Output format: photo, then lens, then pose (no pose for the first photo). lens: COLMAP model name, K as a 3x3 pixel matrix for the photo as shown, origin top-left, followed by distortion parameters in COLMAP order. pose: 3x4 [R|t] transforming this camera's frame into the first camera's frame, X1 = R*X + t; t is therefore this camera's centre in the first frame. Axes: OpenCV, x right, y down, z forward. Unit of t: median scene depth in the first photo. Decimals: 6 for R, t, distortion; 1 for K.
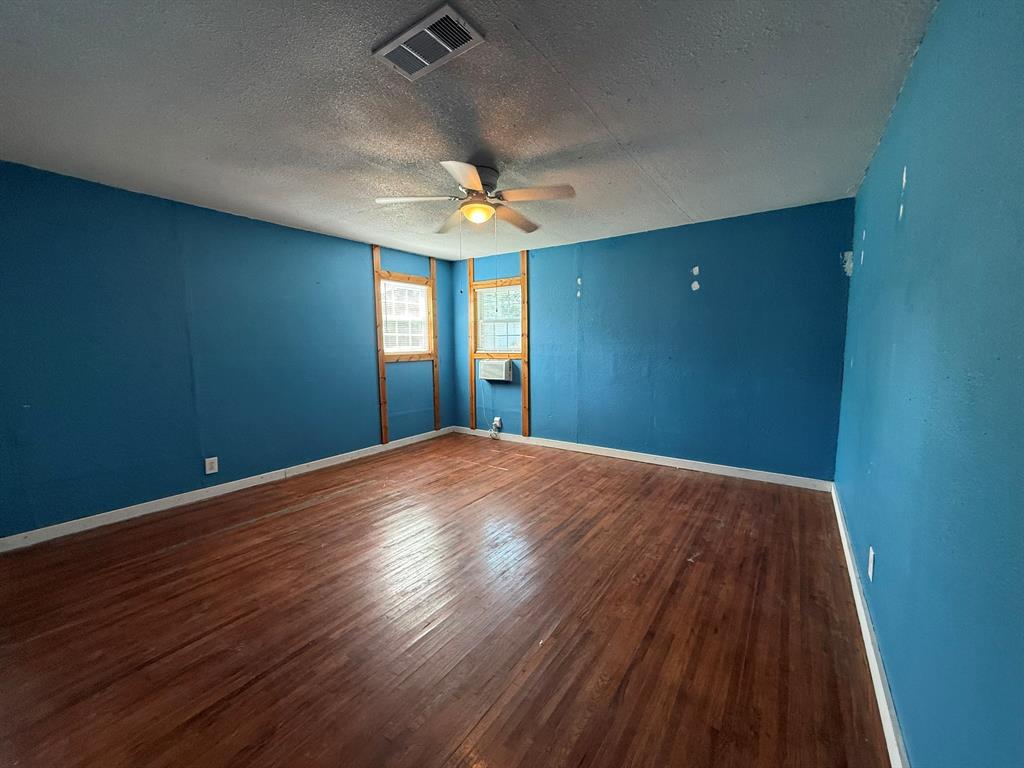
lens RADIAL K [[406.8, 0, 509.1], [0, 406.8, 383.9], [0, 0, 1]] dist [-0.000300, -0.000099]
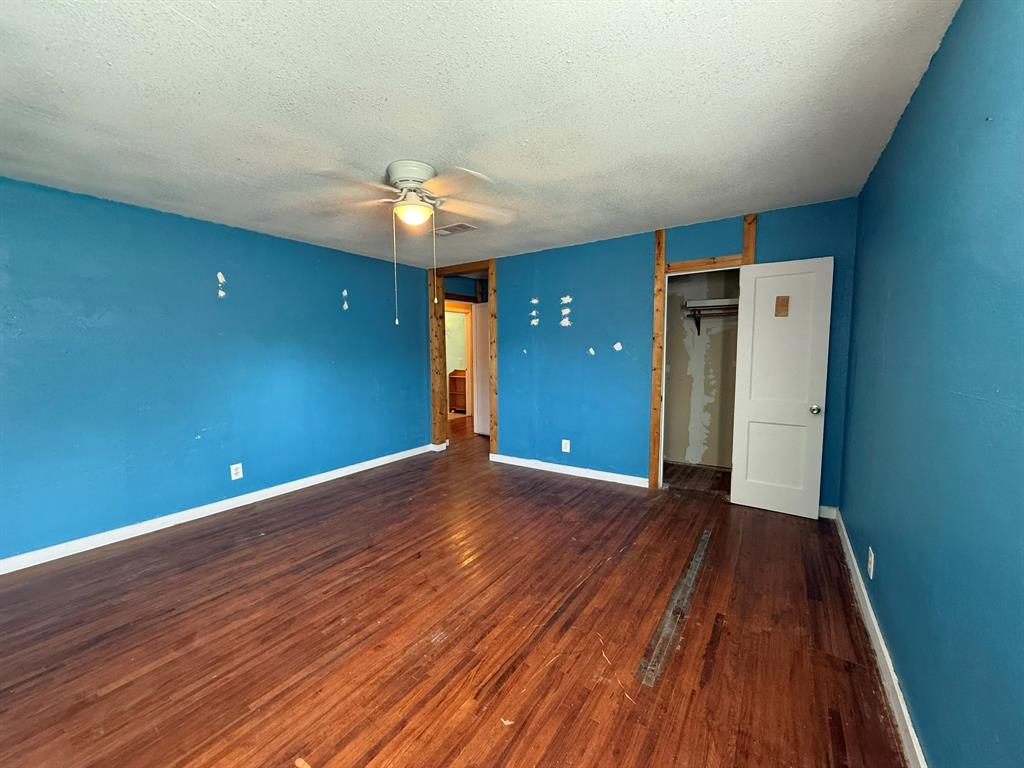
lens RADIAL K [[406.8, 0, 510.6], [0, 406.8, 385.6], [0, 0, 1]] dist [-0.000300, -0.000099]
pose [[-0.999635, 0.017109, -0.020928, -0.172182], [0.012797, 0.981477, 0.191152, -0.141818], [0.023811, 0.190814, -0.981337, 1.272570]]
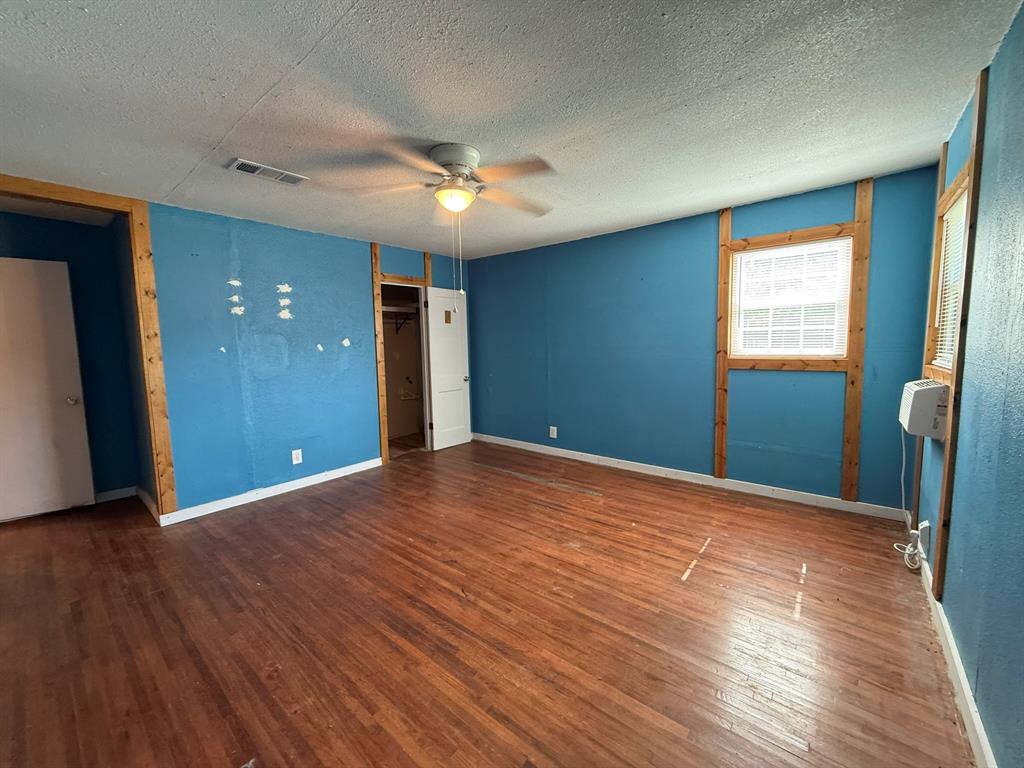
lens RADIAL K [[406.8, 0, 509.0], [0, 406.8, 383.6], [0, 0, 1]] dist [-0.000300, -0.000099]
pose [[-0.084653, 0.108180, -0.990521, 0.530224], [-0.081492, 0.990007, 0.115089, -0.092140], [0.993073, 0.090462, -0.074991, 0.790632]]
